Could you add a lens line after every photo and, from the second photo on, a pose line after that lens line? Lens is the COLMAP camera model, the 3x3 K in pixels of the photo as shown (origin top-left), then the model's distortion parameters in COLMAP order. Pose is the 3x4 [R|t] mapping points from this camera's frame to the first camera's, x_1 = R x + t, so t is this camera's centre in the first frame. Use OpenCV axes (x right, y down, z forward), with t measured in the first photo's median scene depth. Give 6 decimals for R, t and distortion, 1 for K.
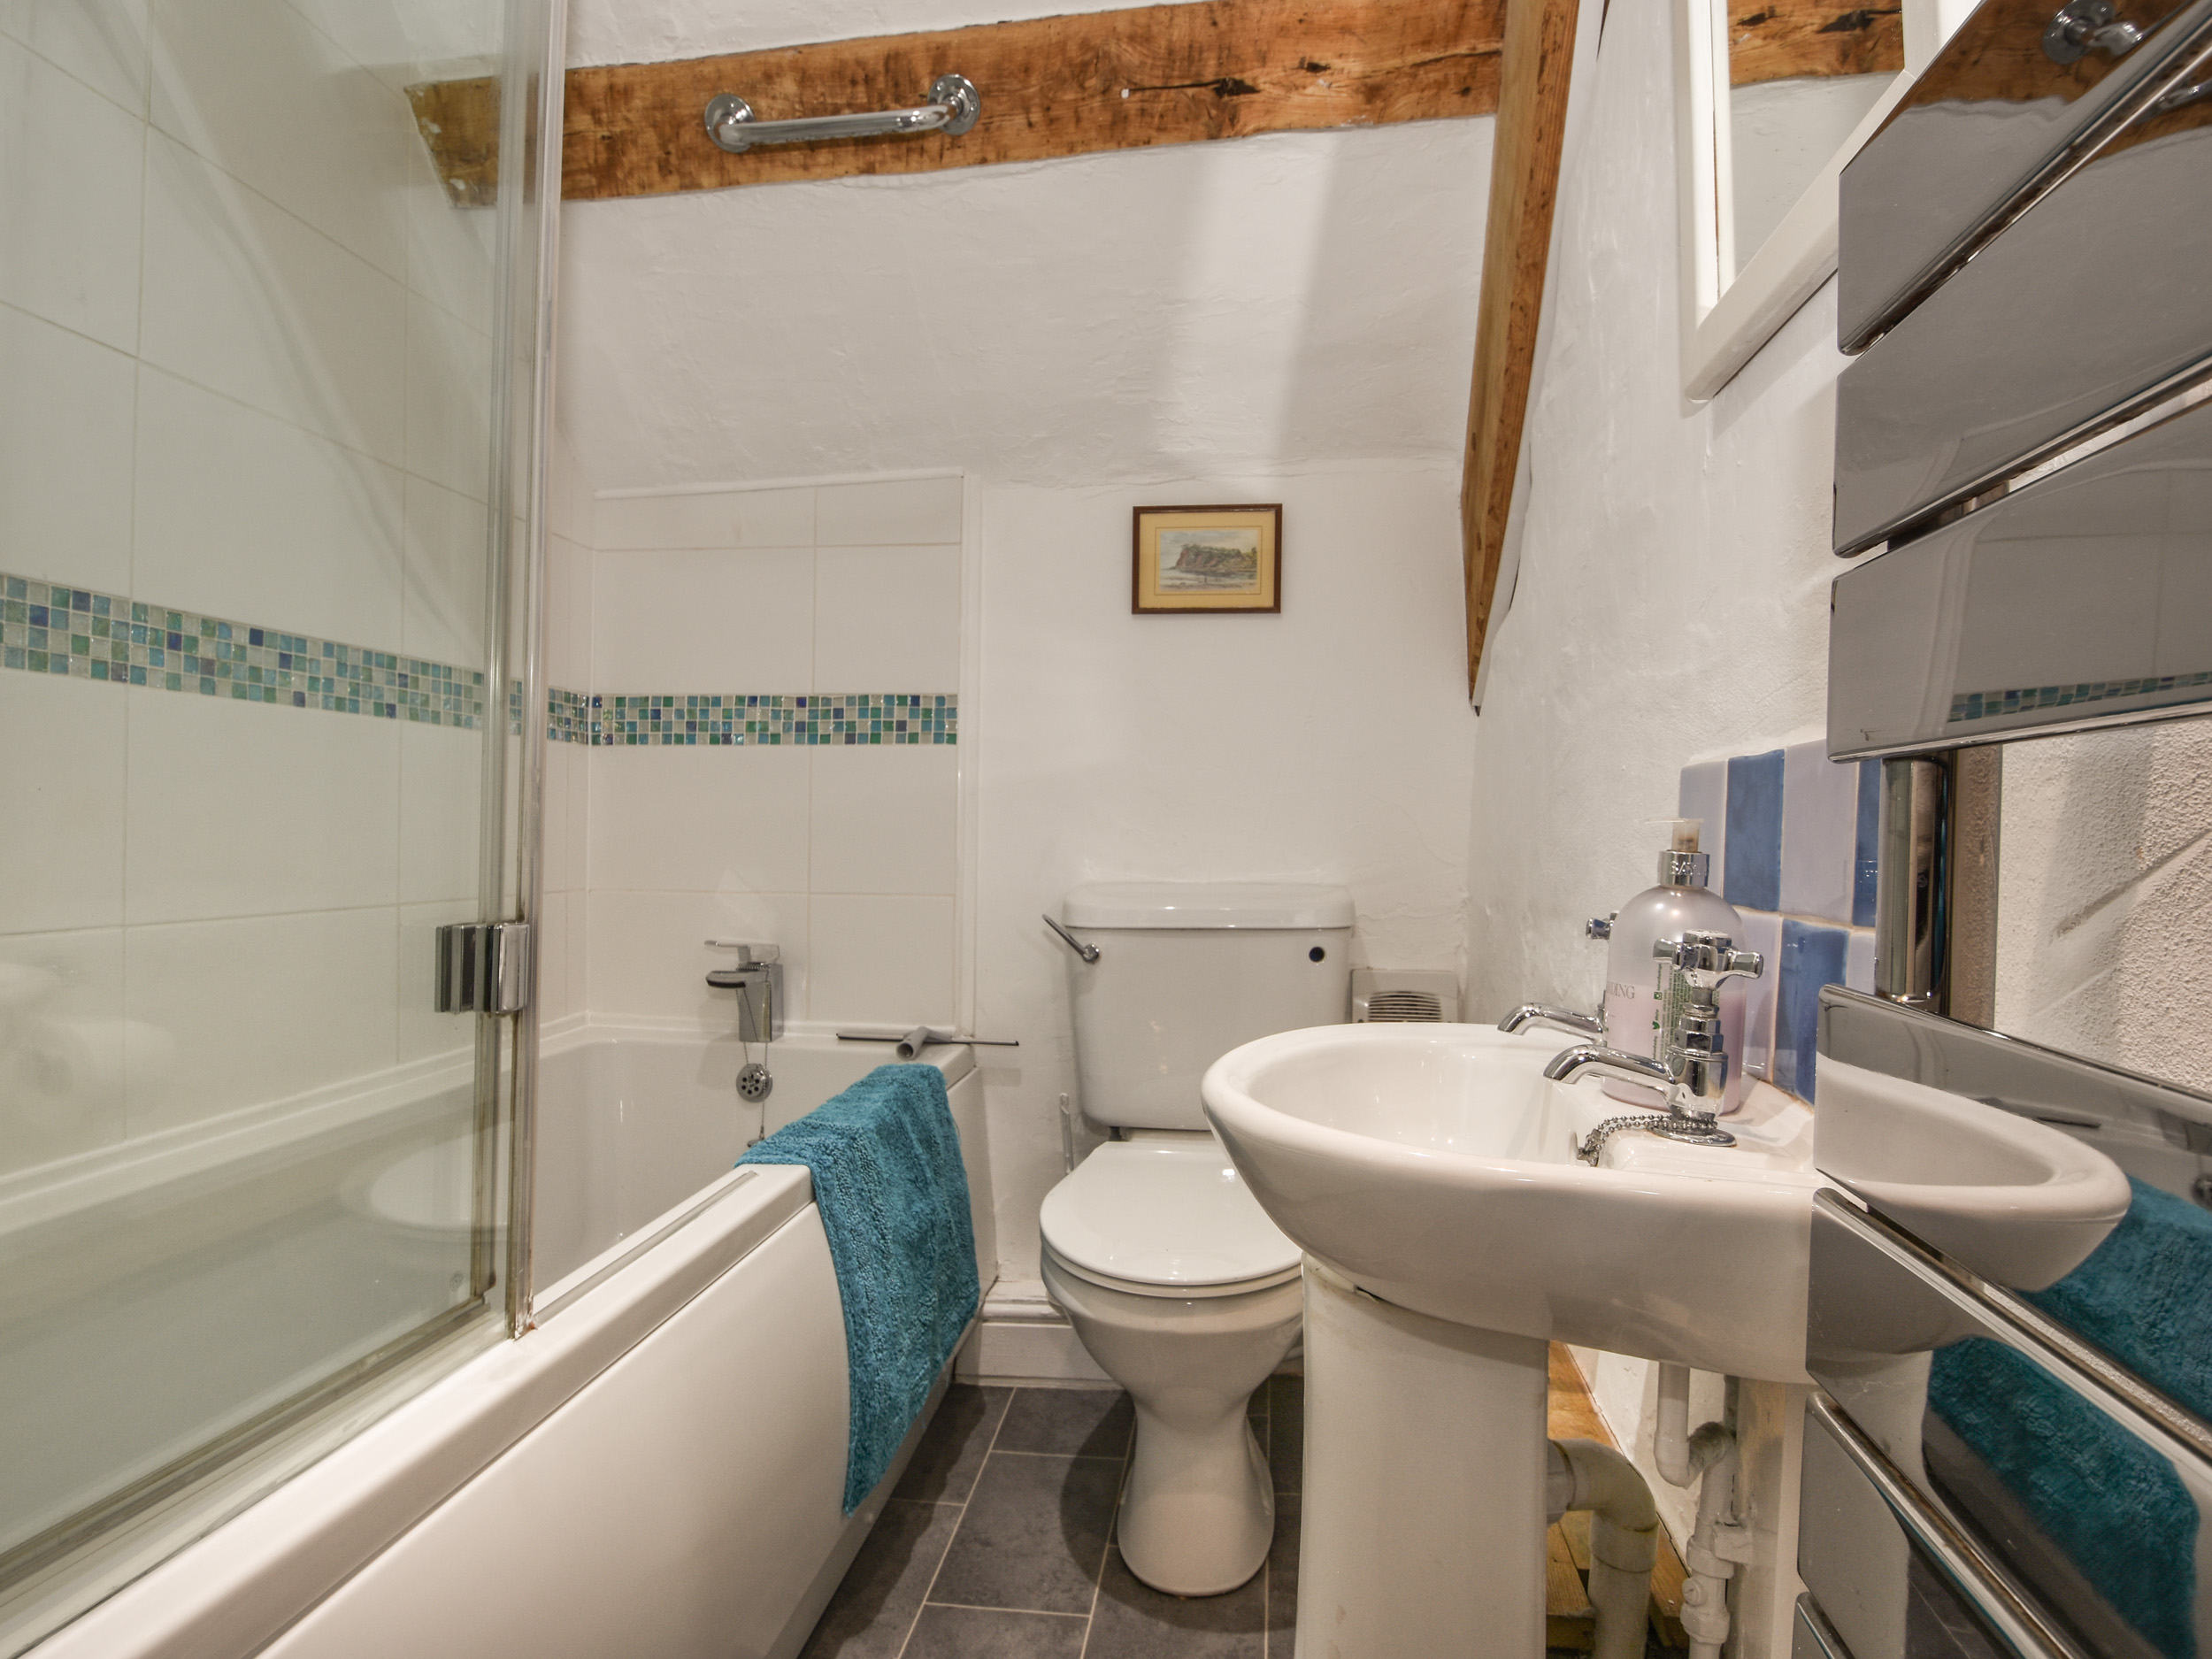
lens RADIAL K [[1040.8, 0, 1106.0], [0, 1040.8, 829.5], [0, 0, 1]] dist [-0.000282, -0.000027]
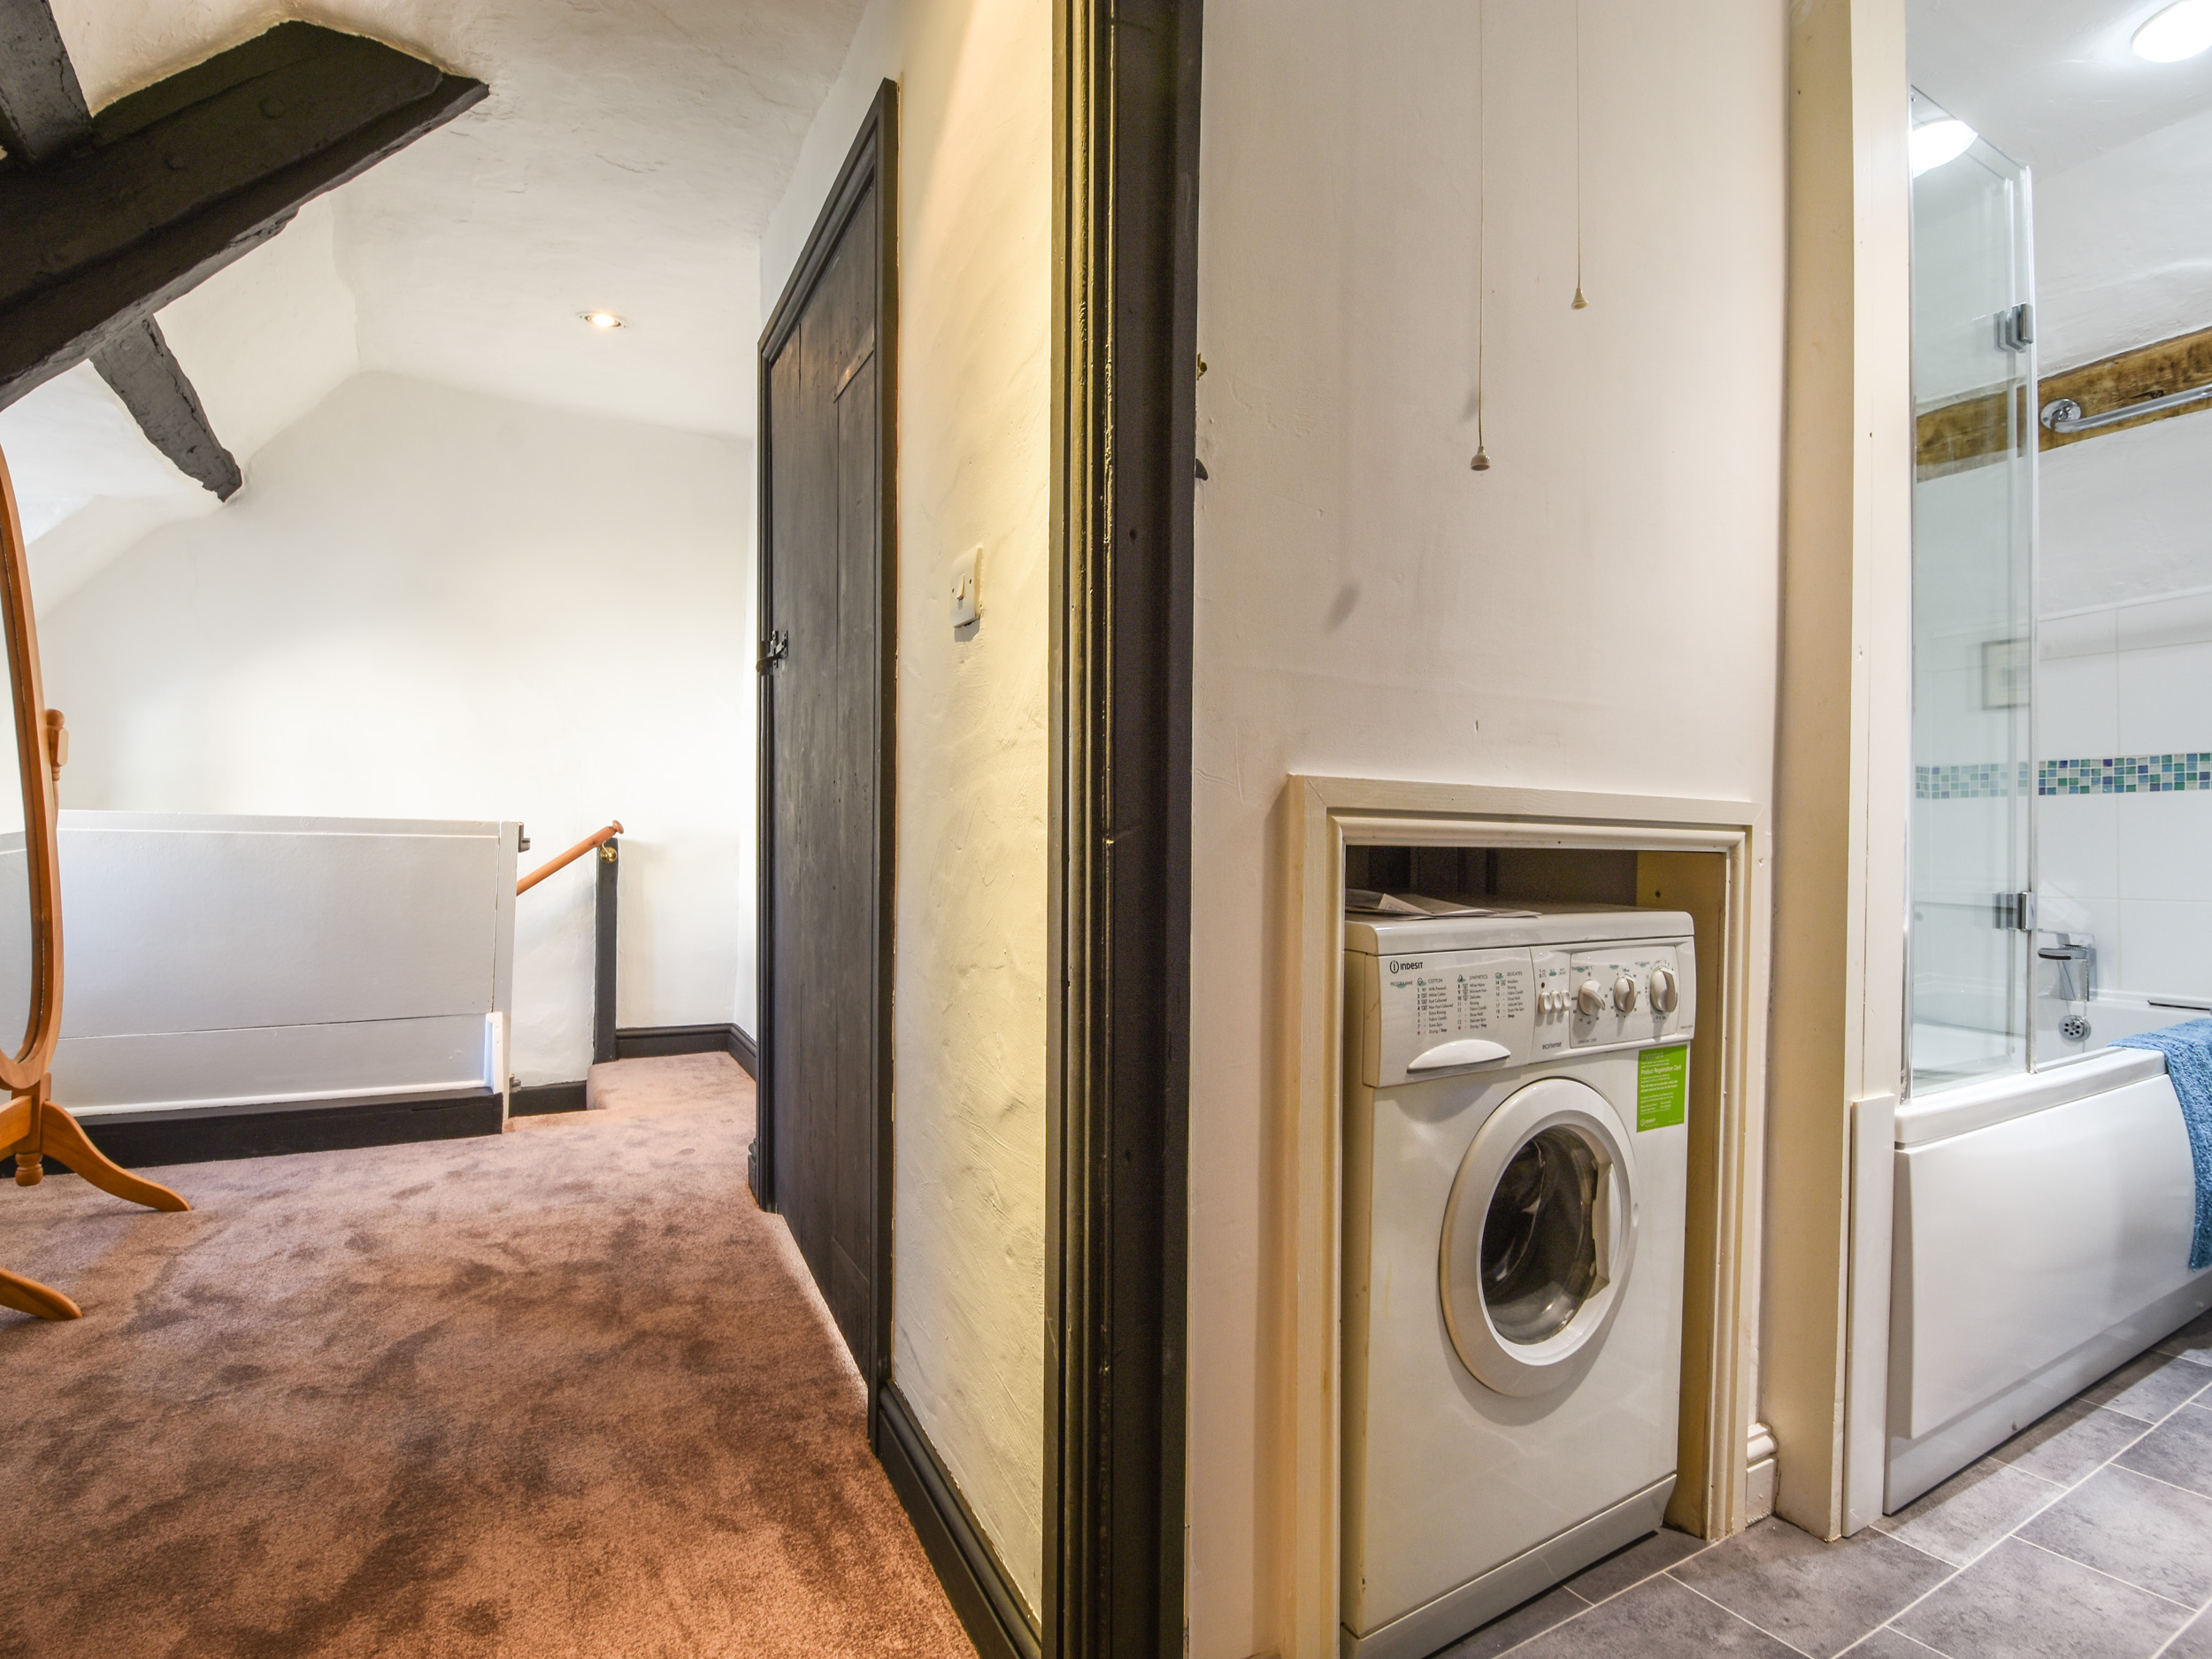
lens RADIAL K [[1030.2, 0, 1106.0], [0, 1030.2, 829.5], [0, 0, 1]] dist [-0.038973, -0.000101]
pose [[0.568118, -0.016824, -0.822775, 0.036595], [-0.005405, 0.999693, -0.024173, 0.007657], [0.822929, 0.018180, 0.567853, -0.879969]]
